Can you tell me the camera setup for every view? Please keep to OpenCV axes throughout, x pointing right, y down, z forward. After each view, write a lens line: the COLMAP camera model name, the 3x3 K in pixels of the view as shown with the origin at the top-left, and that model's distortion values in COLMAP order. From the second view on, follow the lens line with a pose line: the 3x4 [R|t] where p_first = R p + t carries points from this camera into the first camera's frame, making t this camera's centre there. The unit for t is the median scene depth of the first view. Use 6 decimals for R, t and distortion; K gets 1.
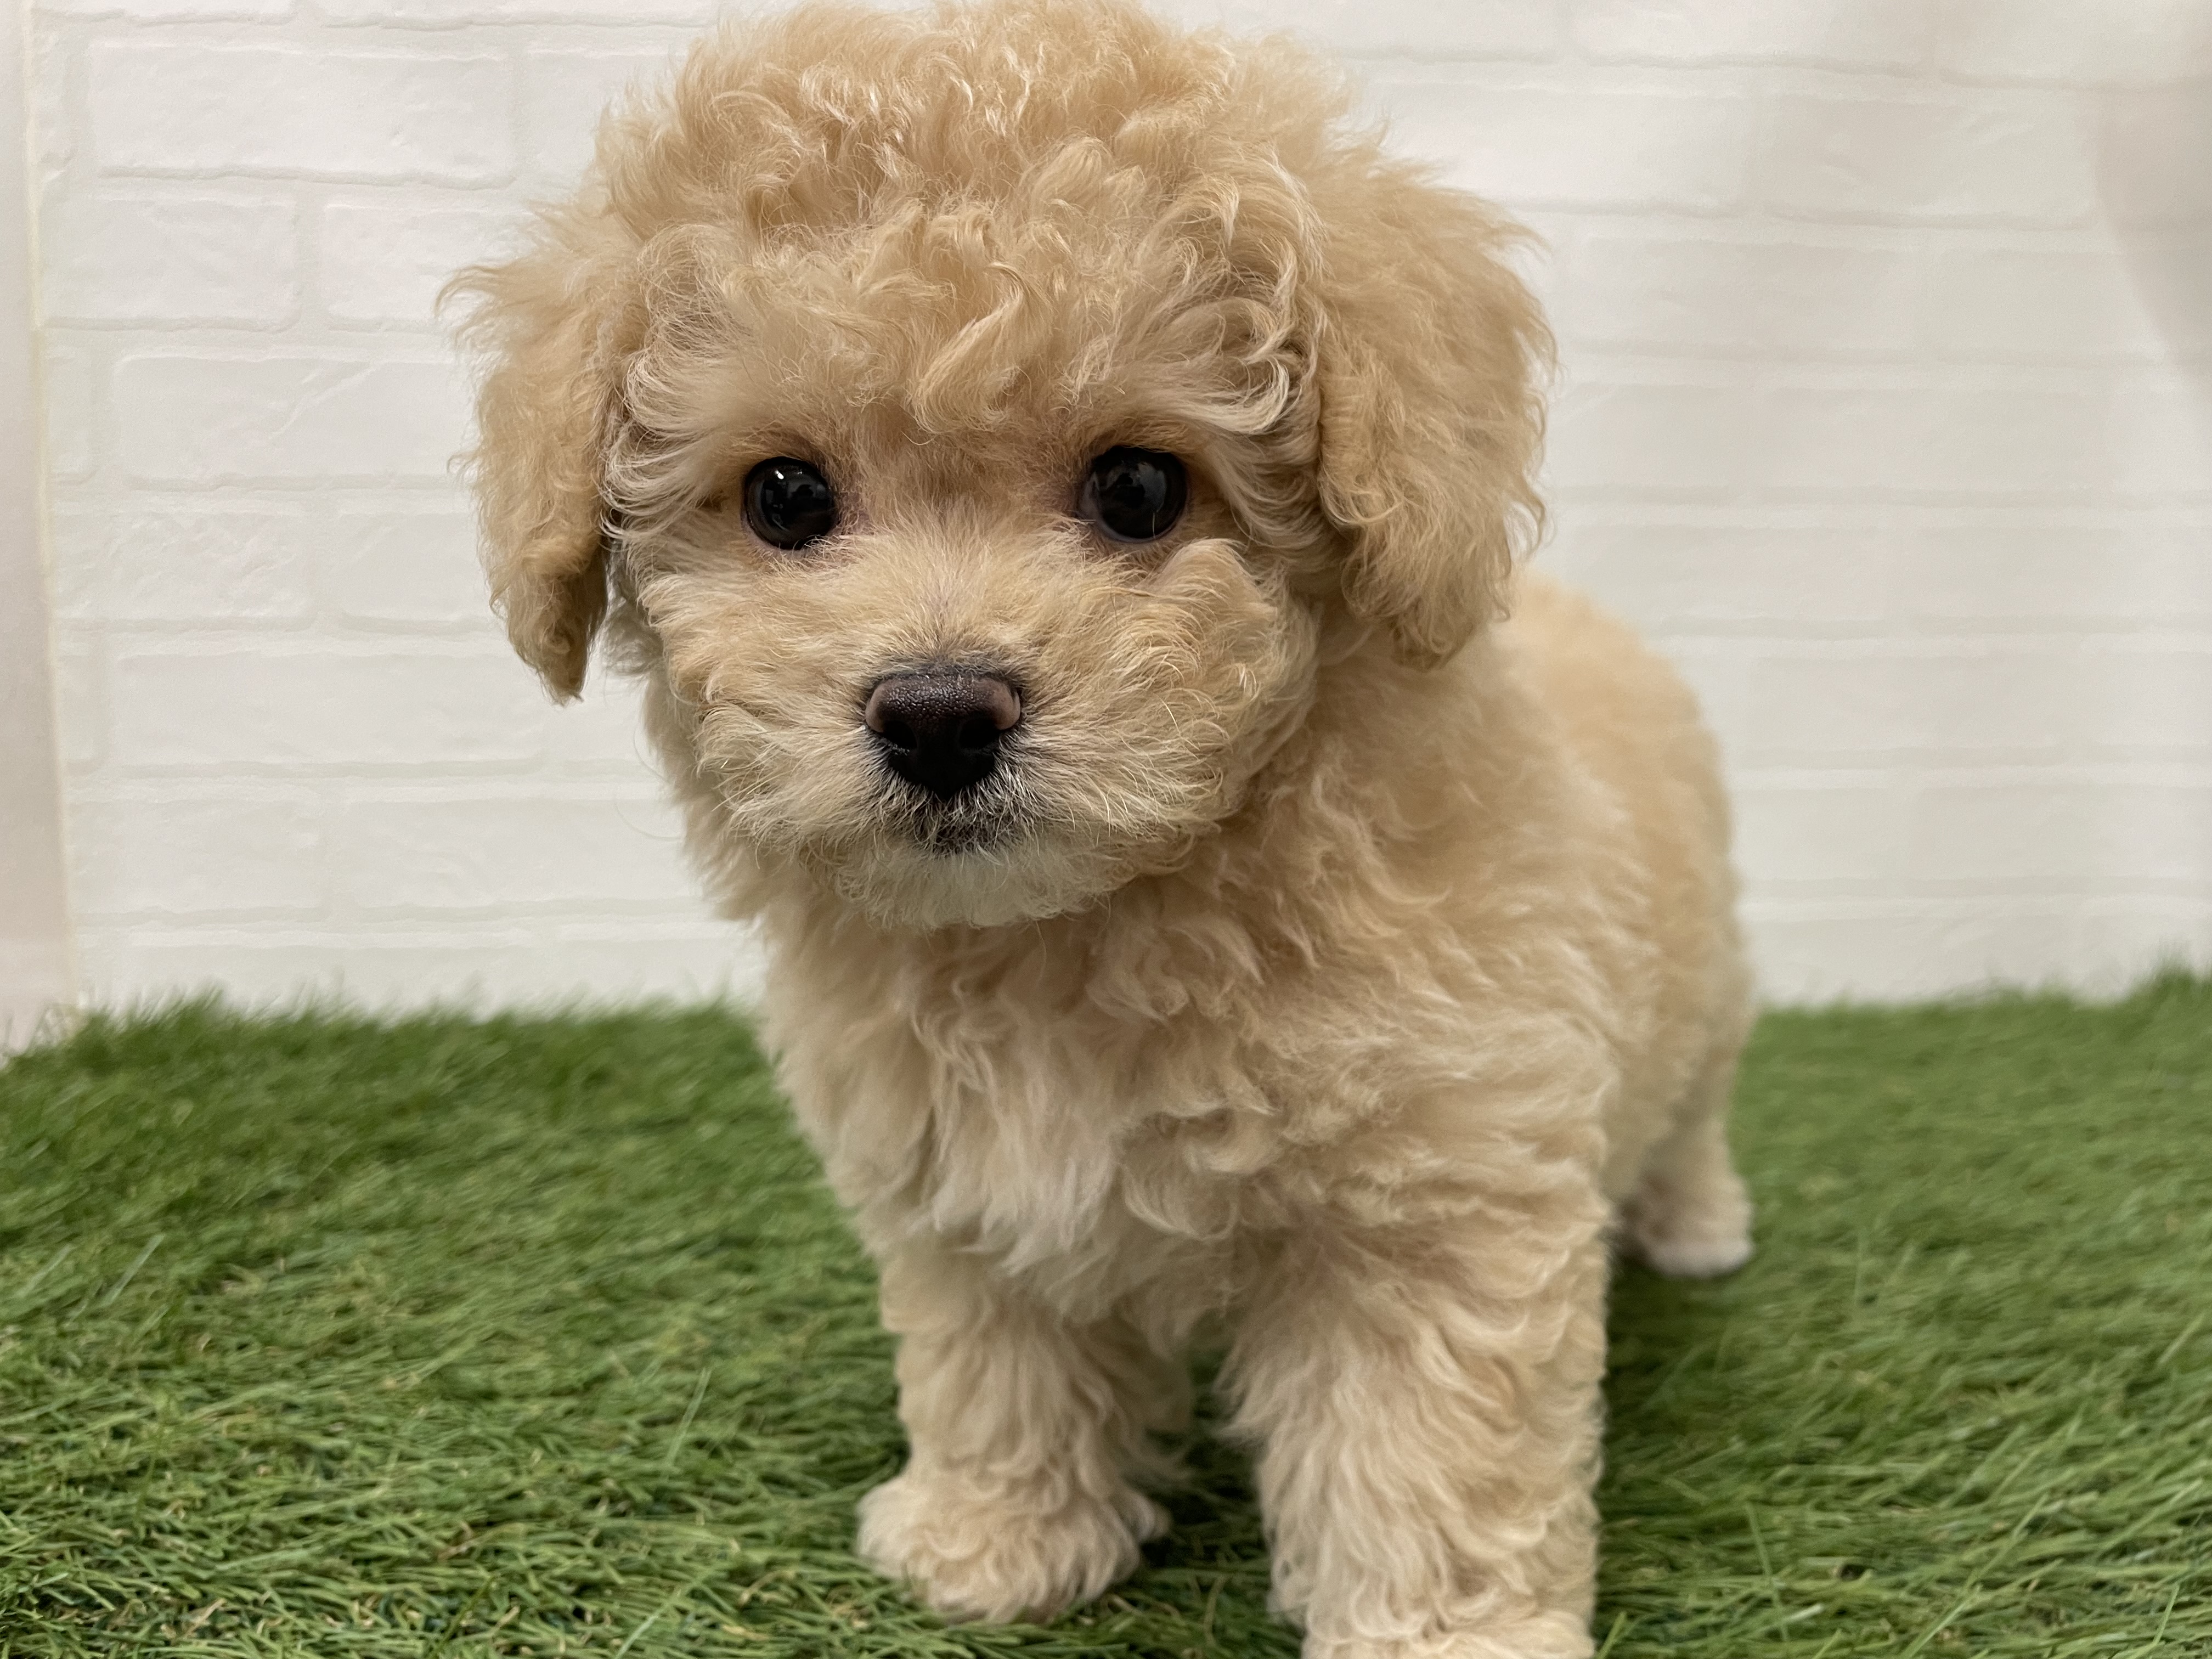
lens RADIAL K [[1808.4, 0, 1141.2], [0, 1808.4, 817.3], [0, 0, 1]] dist [0.060184, -0.115337]
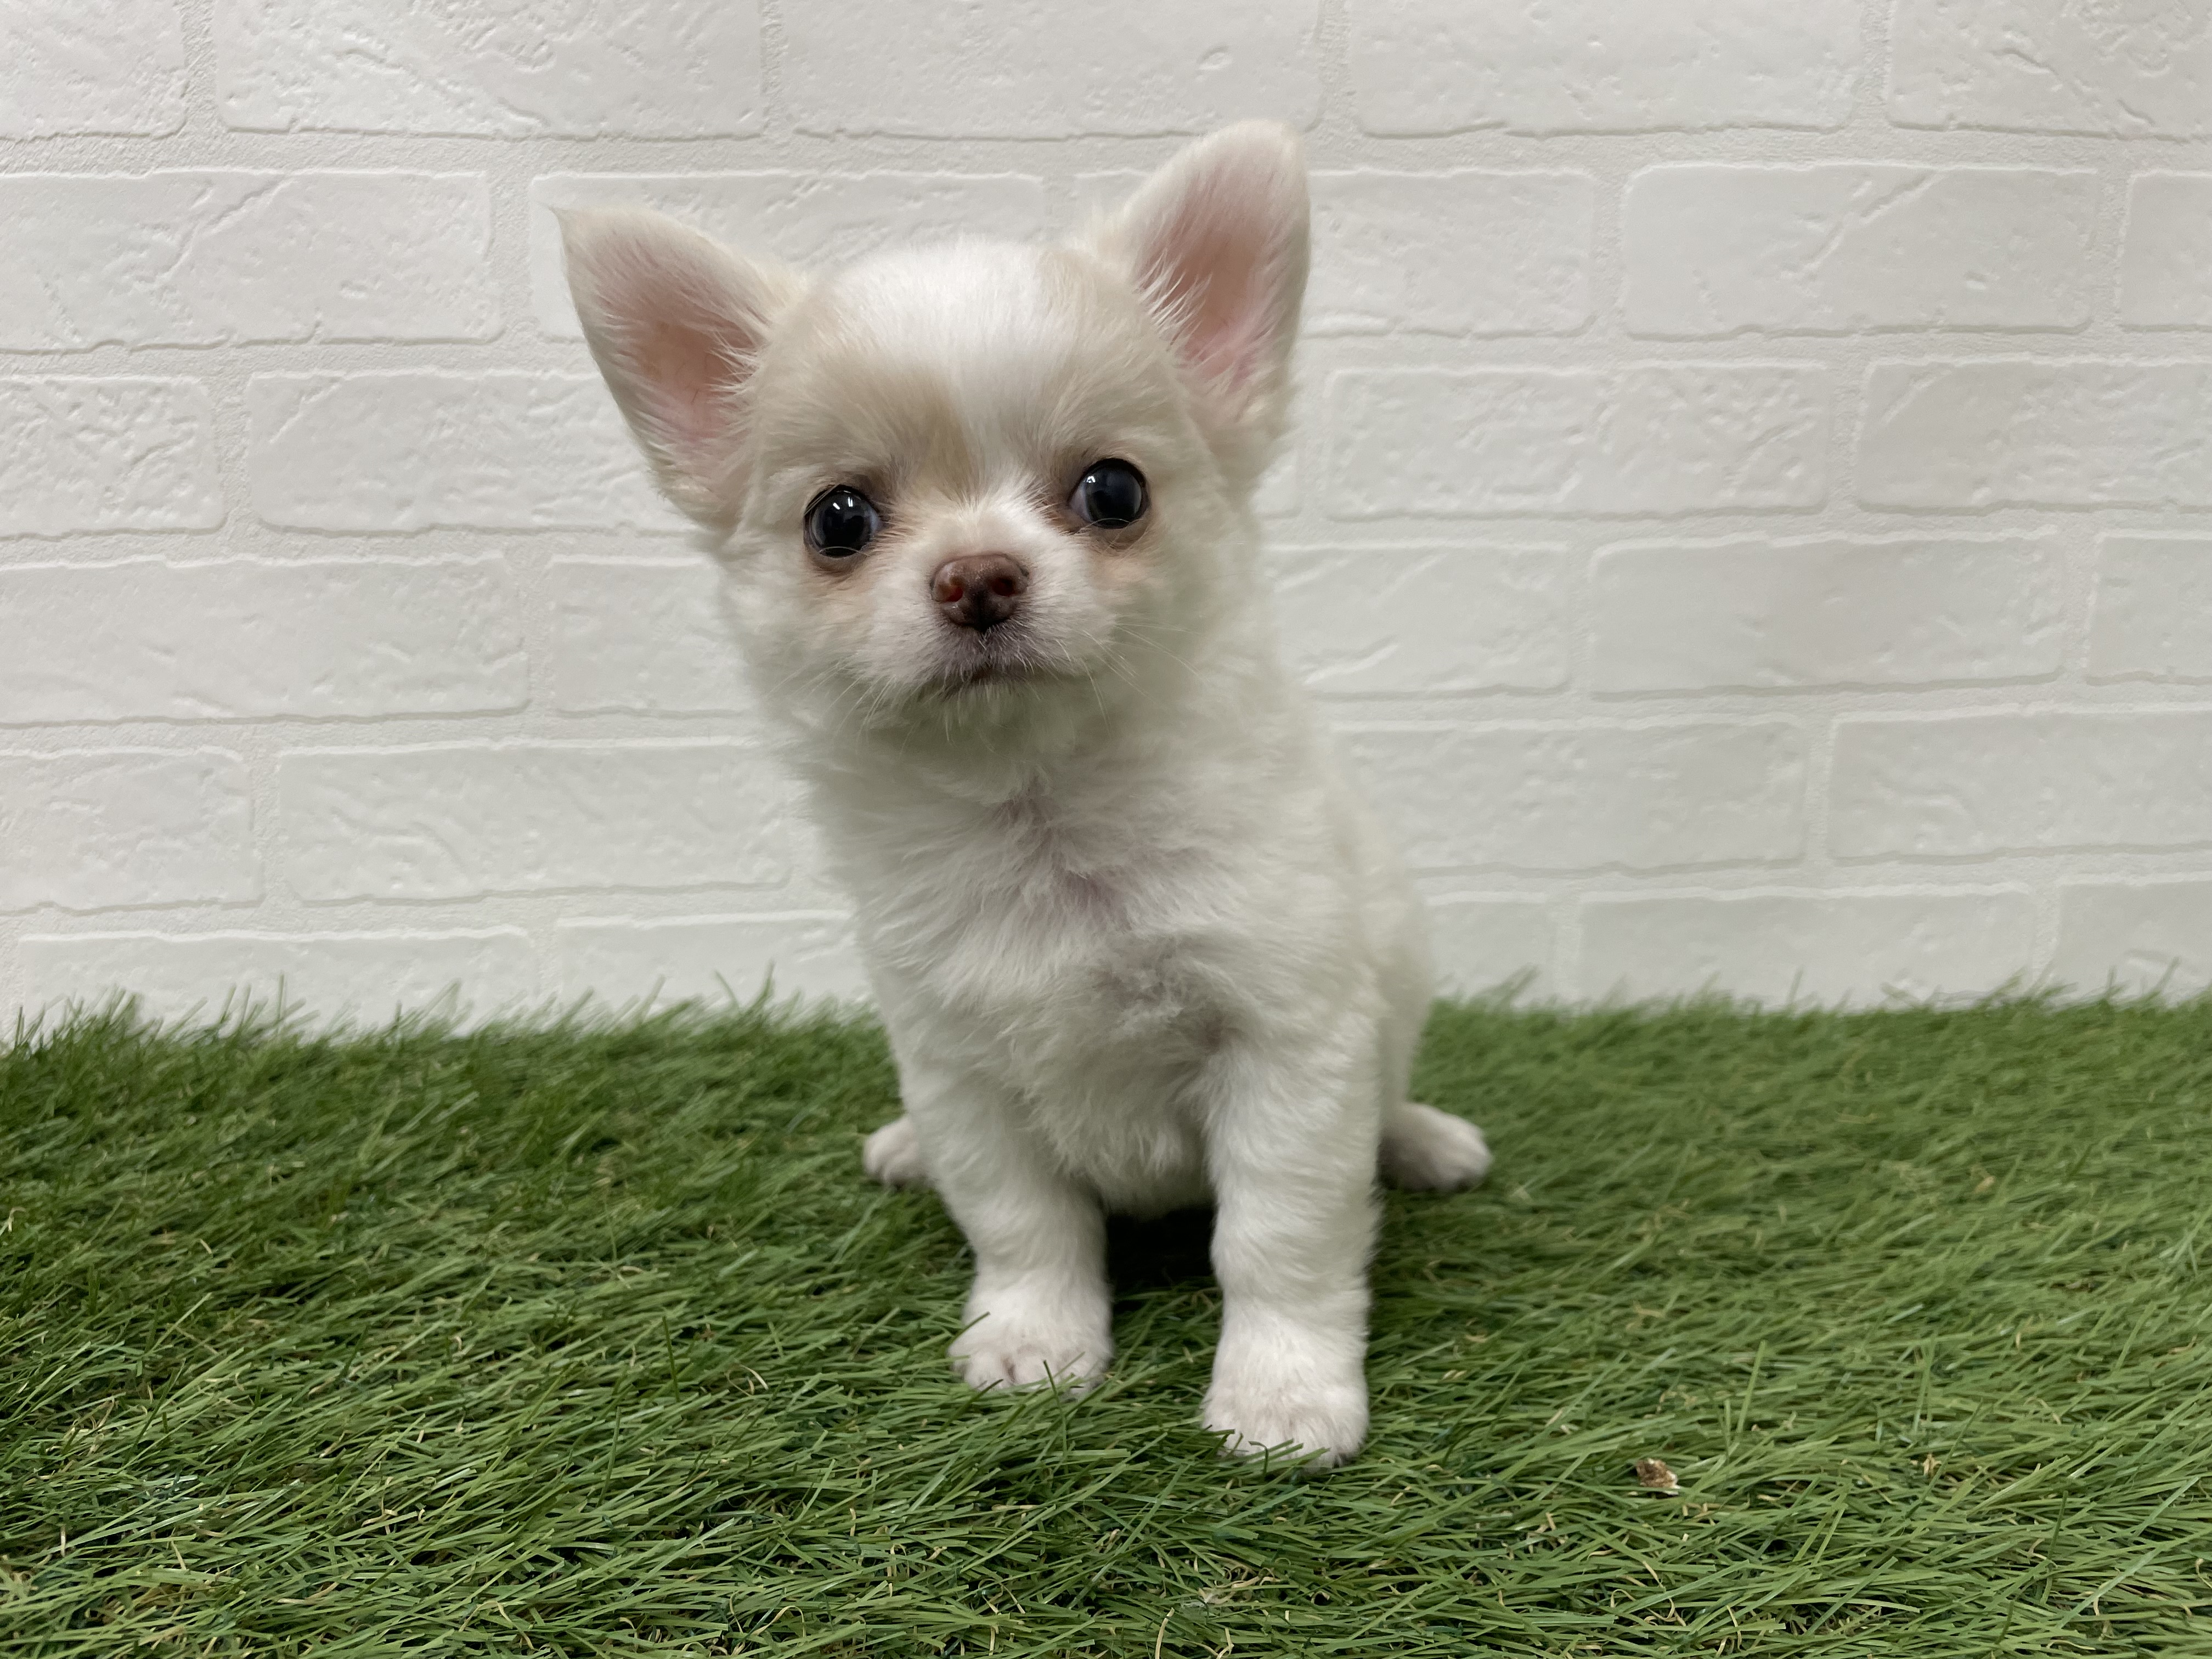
lens RADIAL K [[1808.4, 0, 1123.7], [0, 1808.4, 841.5], [0, 0, 1]] dist [0.060184, -0.115337]
pose [[0.999087, -0.007862, -0.041988, -0.045142], [0.010632, 0.997752, 0.066173, -0.021710], [0.041373, -0.066559, 0.996924, 0.242874]]
